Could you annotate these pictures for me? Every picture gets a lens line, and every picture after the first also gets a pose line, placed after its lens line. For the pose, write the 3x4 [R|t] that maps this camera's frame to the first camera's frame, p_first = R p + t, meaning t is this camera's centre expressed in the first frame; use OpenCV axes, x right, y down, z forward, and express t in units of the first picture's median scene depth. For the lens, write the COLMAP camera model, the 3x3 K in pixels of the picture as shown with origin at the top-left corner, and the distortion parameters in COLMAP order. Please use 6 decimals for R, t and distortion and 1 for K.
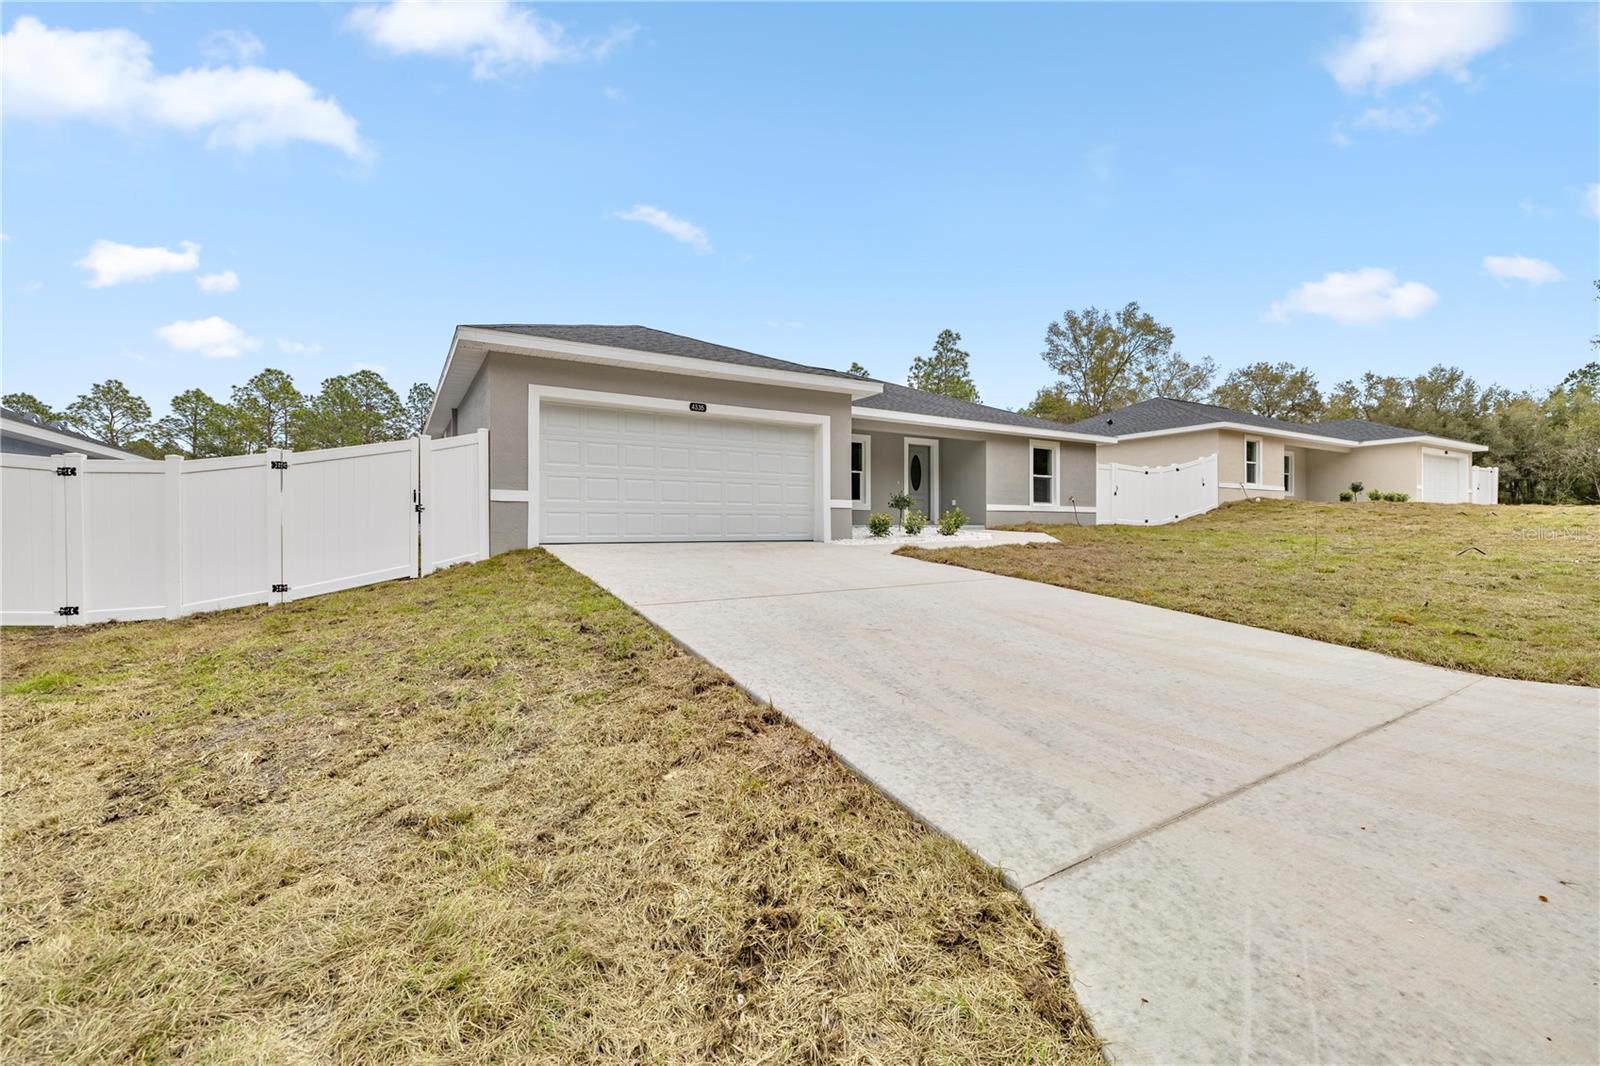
lens RADIAL K [[667.1, 0, 809.3], [0, 667.1, 536.5], [0, 0, 1]] dist [0.001565, -0.000212]
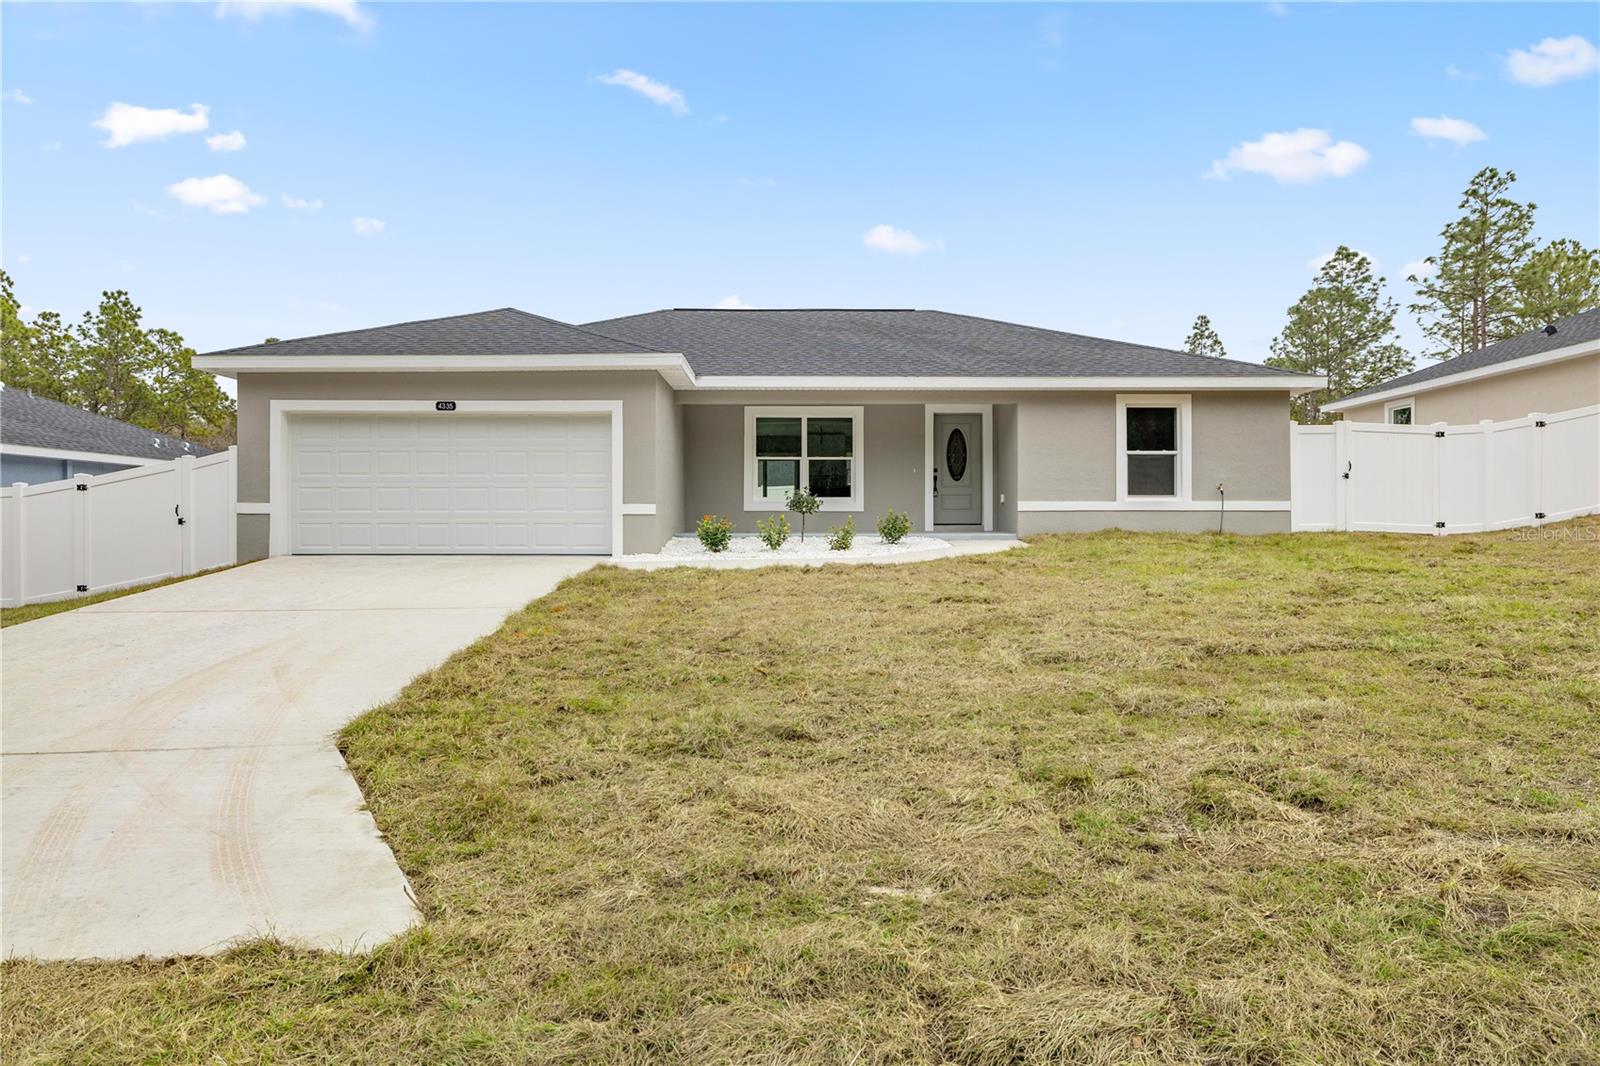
lens RADIAL K [[964.7, 0, 794.9], [0, 964.7, 534.7], [0, 0, 1]] dist [0.006057, -0.000768]
pose [[0.849058, 0.007185, -0.528250, 1.520055], [-0.007443, 0.999971, 0.001637, -0.040348], [0.528247, 0.002542, 0.849087, 0.226520]]
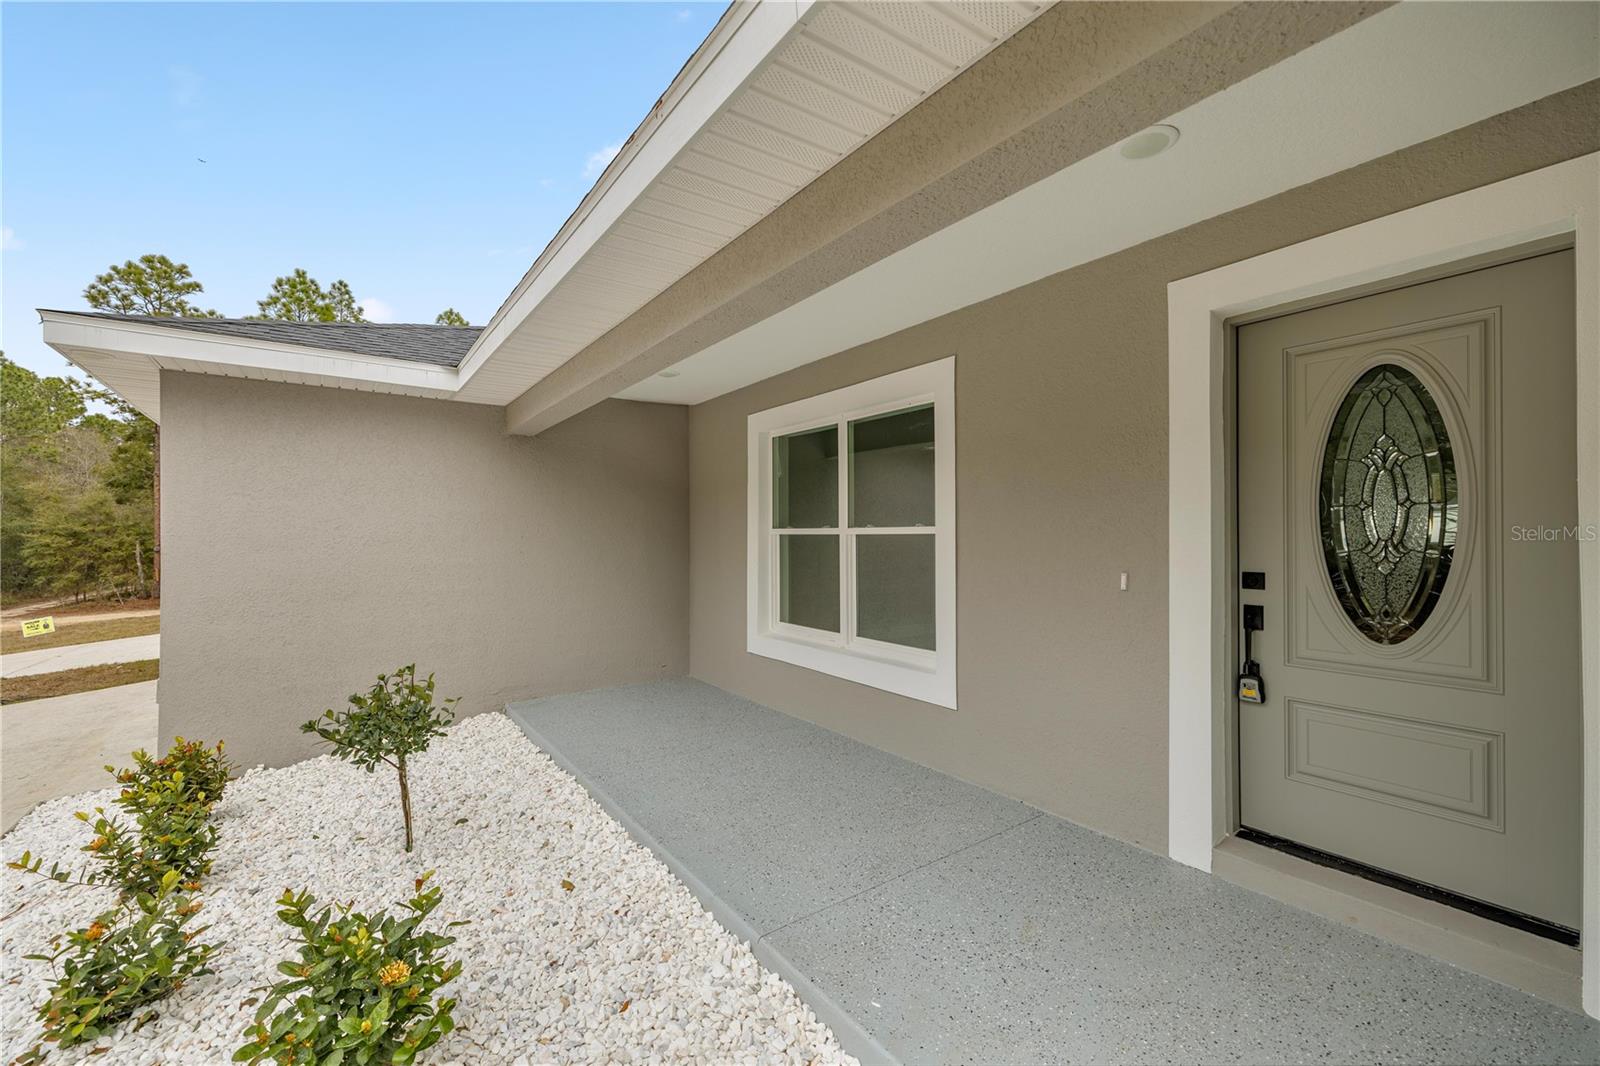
lens RADIAL K [[667.1, 0, 794.0], [0, 667.1, 533.2], [0, 0, 1]] dist [0.001565, -0.000212]
pose [[0.051156, 0.001915, -0.998689, 0.800750], [-0.003300, 0.999993, 0.001748, -0.250577], [0.998685, 0.003206, 0.051162, 2.462845]]
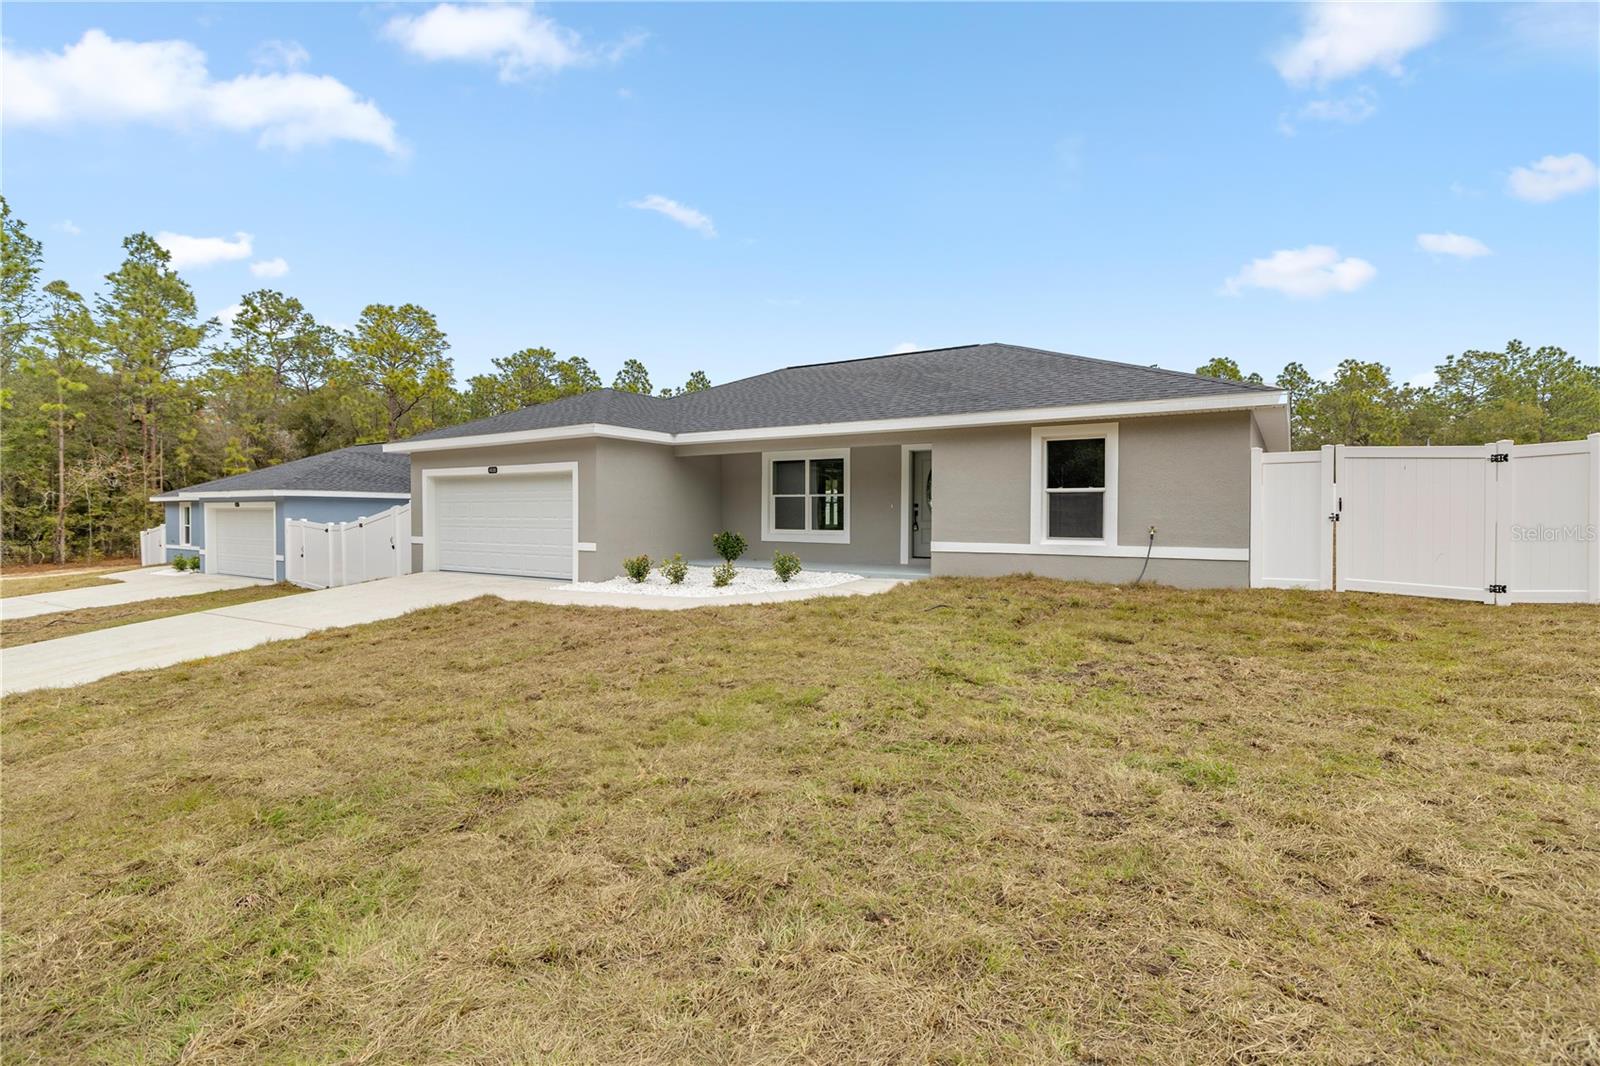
lens RADIAL K [[771.4, 0, 807.8], [0, 771.4, 522.8], [0, 0, 1]] dist [-0.000547, -0.000195]
pose [[0.420857, 0.012588, -0.907039, 2.335944], [-0.013975, 0.999875, 0.007392, -0.183703], [0.907019, 0.009565, 0.420981, 1.517350]]
